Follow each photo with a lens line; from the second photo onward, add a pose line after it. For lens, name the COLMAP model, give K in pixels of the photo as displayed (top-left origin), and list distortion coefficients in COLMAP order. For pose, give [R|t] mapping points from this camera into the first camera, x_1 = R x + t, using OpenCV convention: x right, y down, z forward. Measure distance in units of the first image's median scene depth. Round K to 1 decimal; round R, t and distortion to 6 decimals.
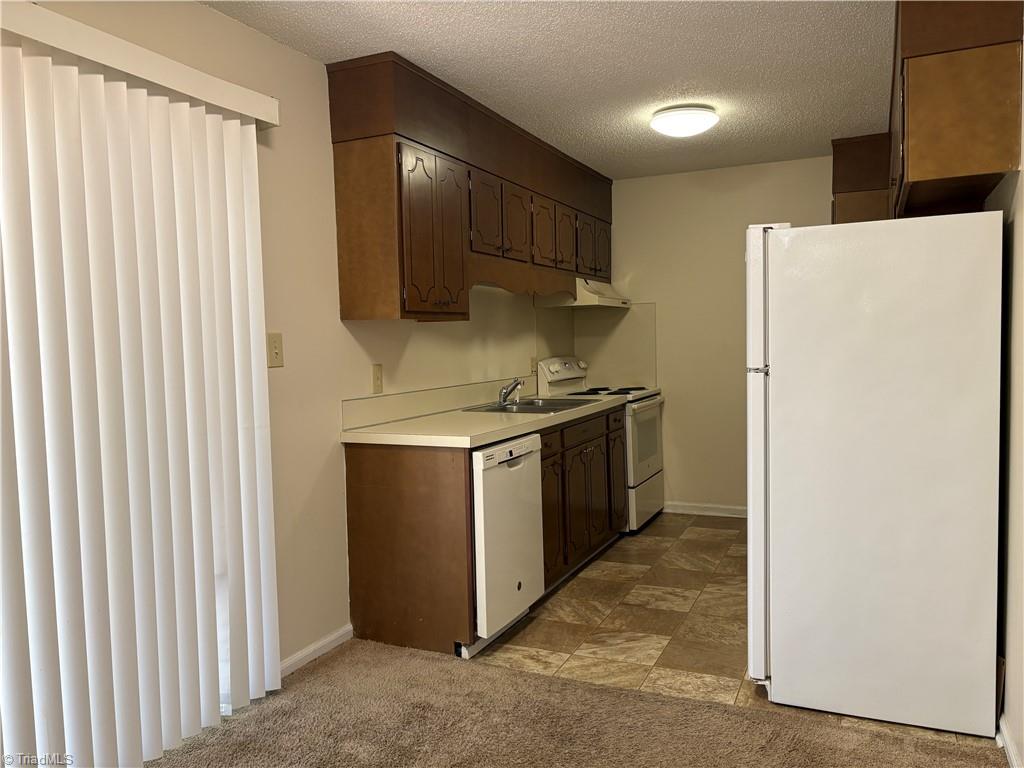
lens RADIAL K [[772.7, 0, 514.2], [0, 772.7, 384.4], [0, 0, 1]] dist [0.005720, -0.001283]
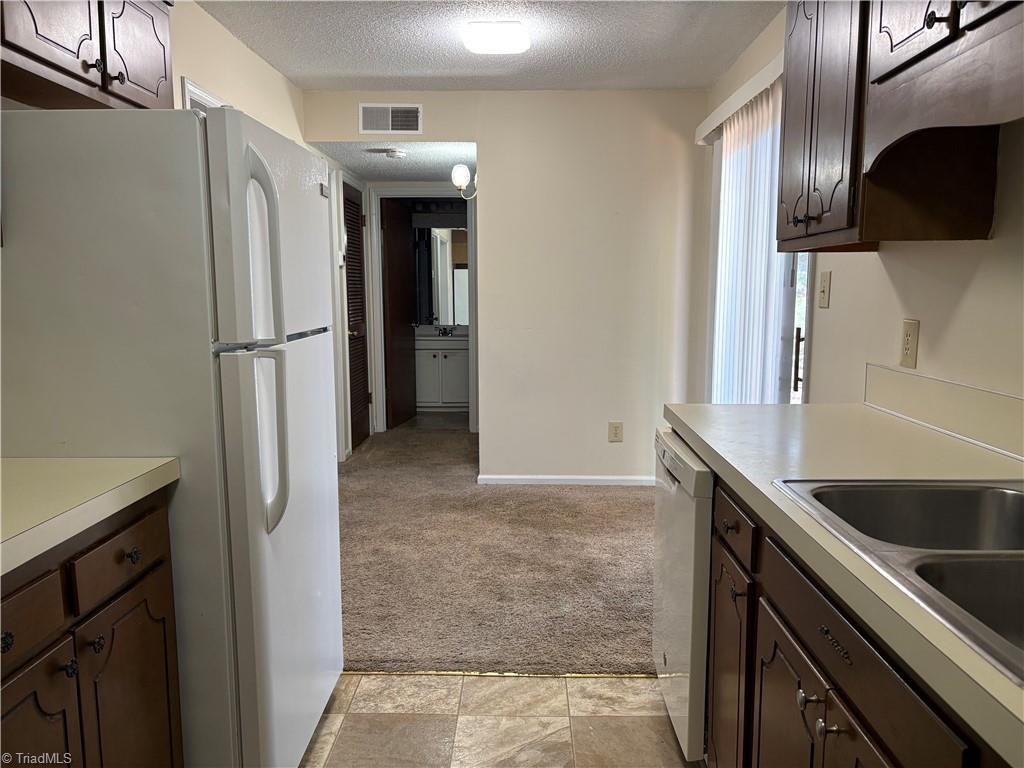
lens RADIAL K [[772.7, 0, 514.1], [0, 772.7, 385.2], [0, 0, 1]] dist [0.005720, -0.001283]
pose [[-0.914999, 0.071541, -0.397063, 0.404081], [-0.005763, 0.981735, 0.190166, -0.104444], [0.403415, 0.176290, -0.897874, 1.625978]]
